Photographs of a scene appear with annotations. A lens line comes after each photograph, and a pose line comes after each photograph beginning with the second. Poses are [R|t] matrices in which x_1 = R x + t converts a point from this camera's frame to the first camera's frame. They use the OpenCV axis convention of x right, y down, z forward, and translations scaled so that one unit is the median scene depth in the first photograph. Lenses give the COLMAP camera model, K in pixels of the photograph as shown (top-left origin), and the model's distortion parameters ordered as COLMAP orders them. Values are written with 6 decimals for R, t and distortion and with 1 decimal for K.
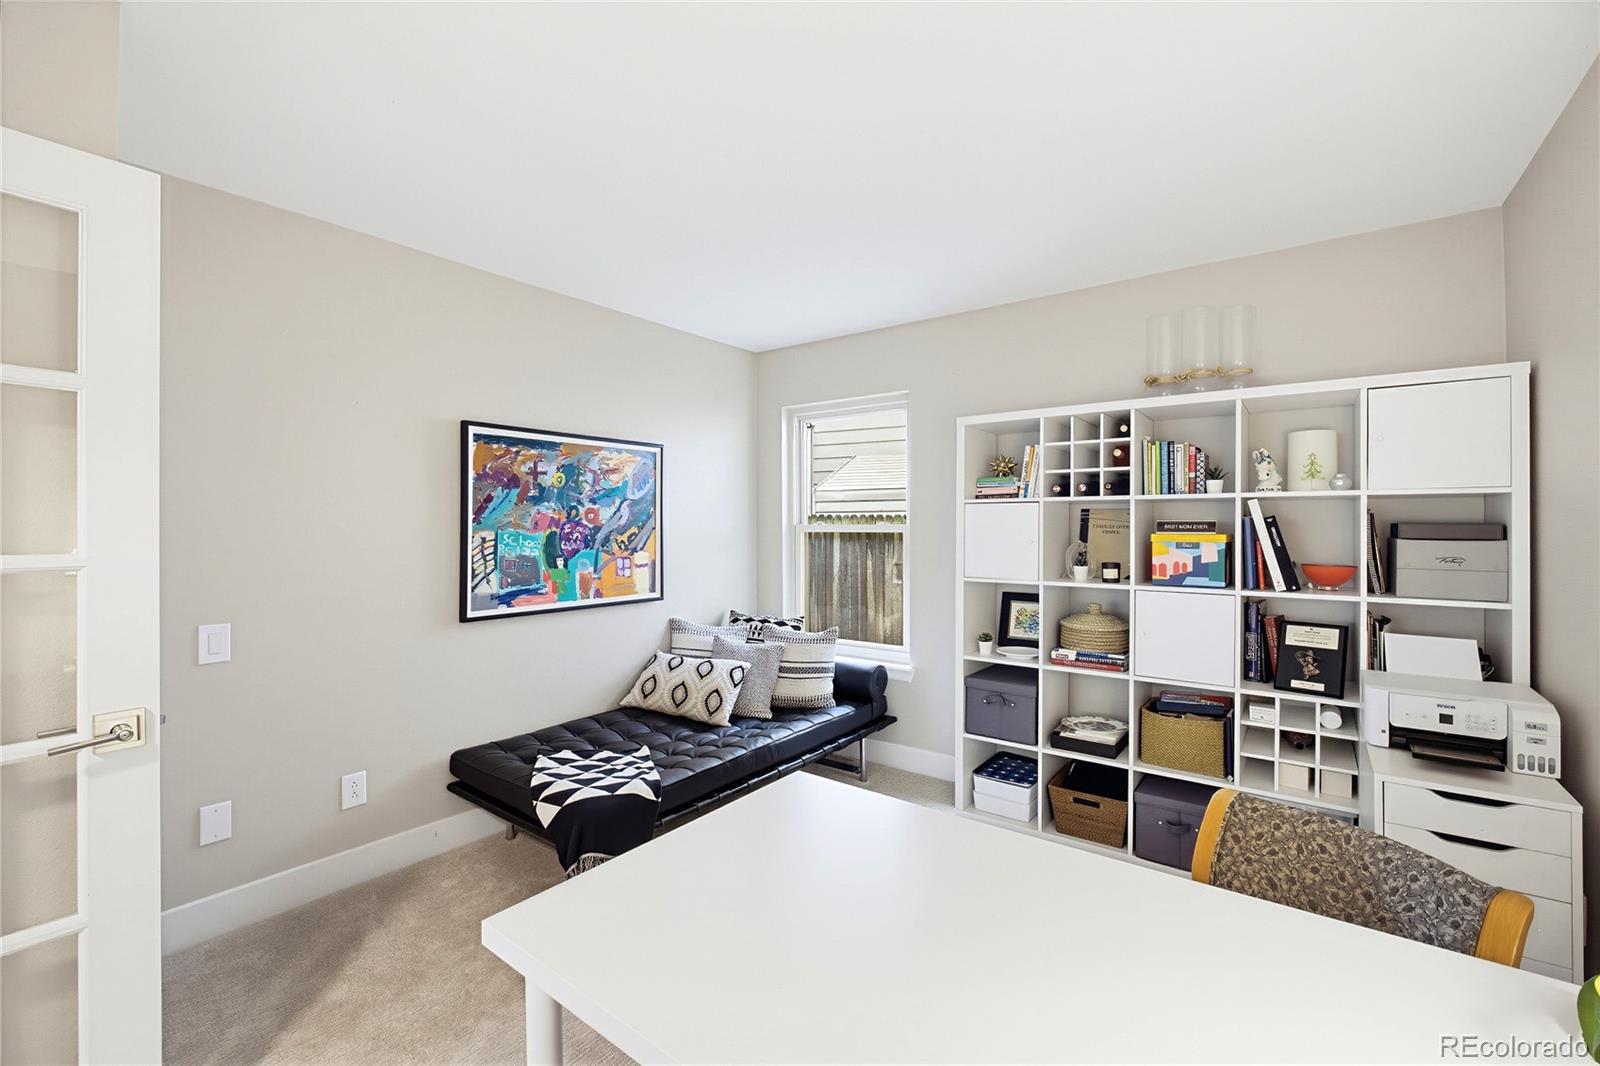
lens RADIAL K [[685.2, 0, 798.6], [0, 685.2, 529.2], [0, 0, 1]] dist [-0.002003, -0.000035]
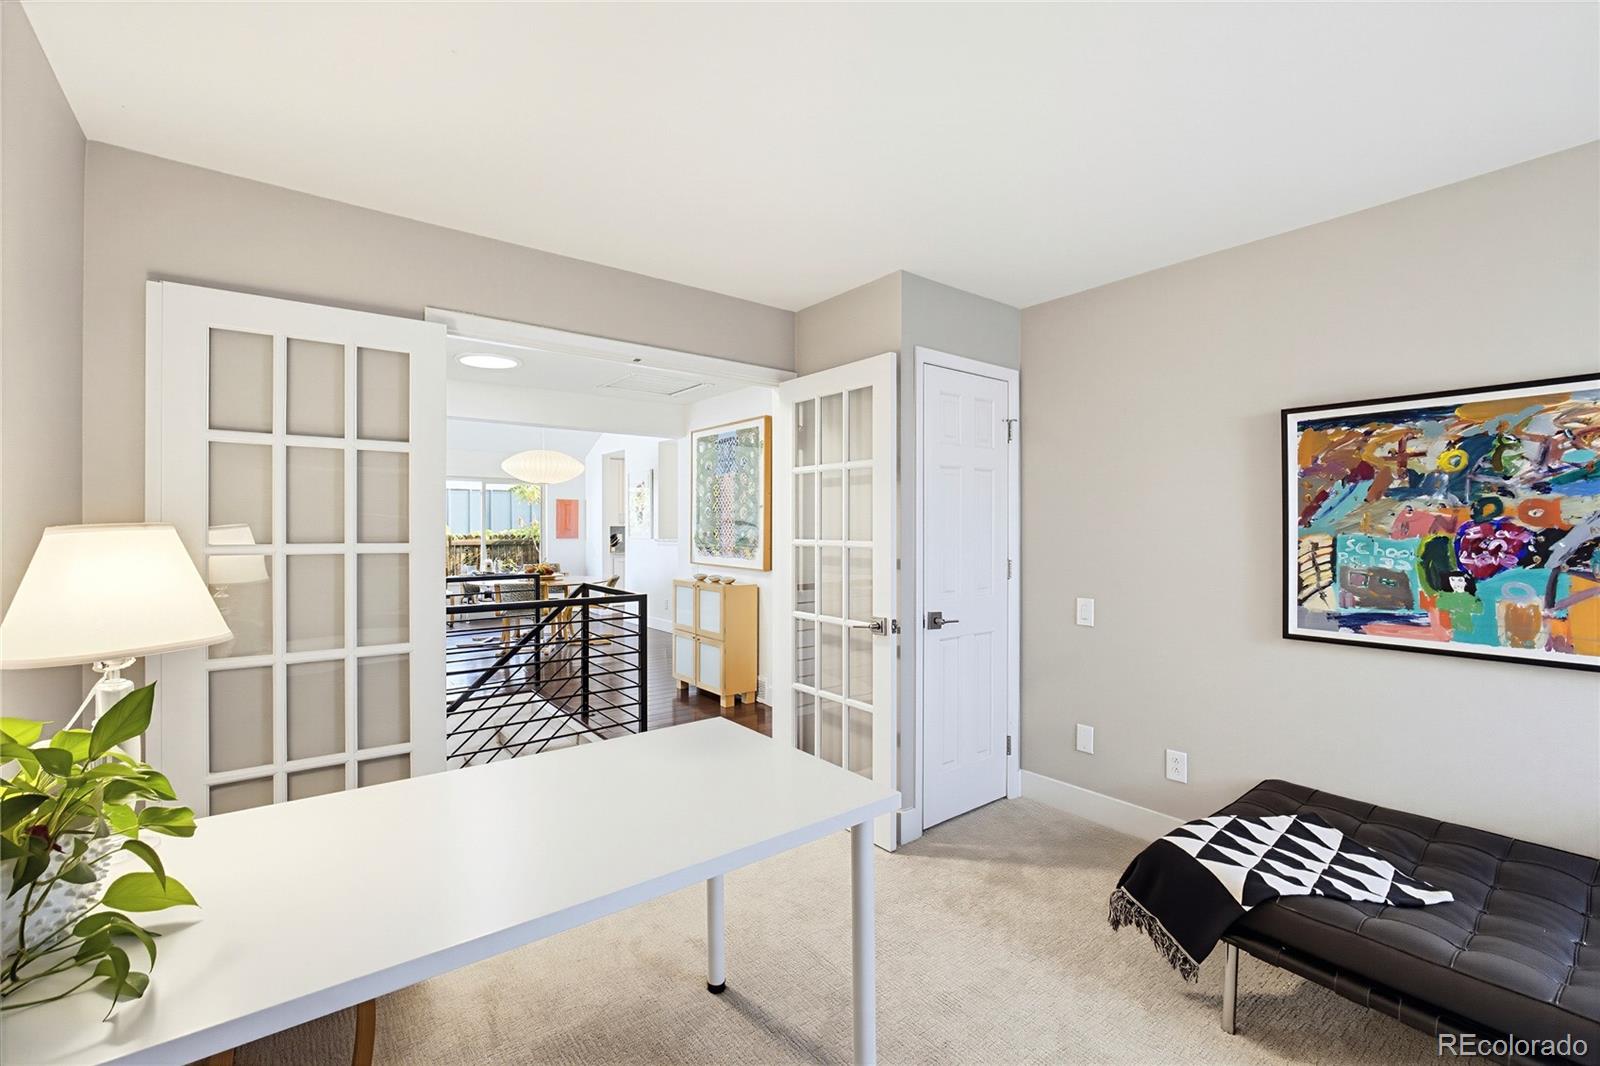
lens RADIAL K [[685.2, 0, 799.0], [0, 685.2, 528.6], [0, 0, 1]] dist [-0.002003, -0.000035]
pose [[-0.258159, -0.003564, -0.966096, 0.487155], [-0.007760, 0.999969, -0.001615, 0.000937], [0.966071, 0.007080, -0.258178, 0.575595]]
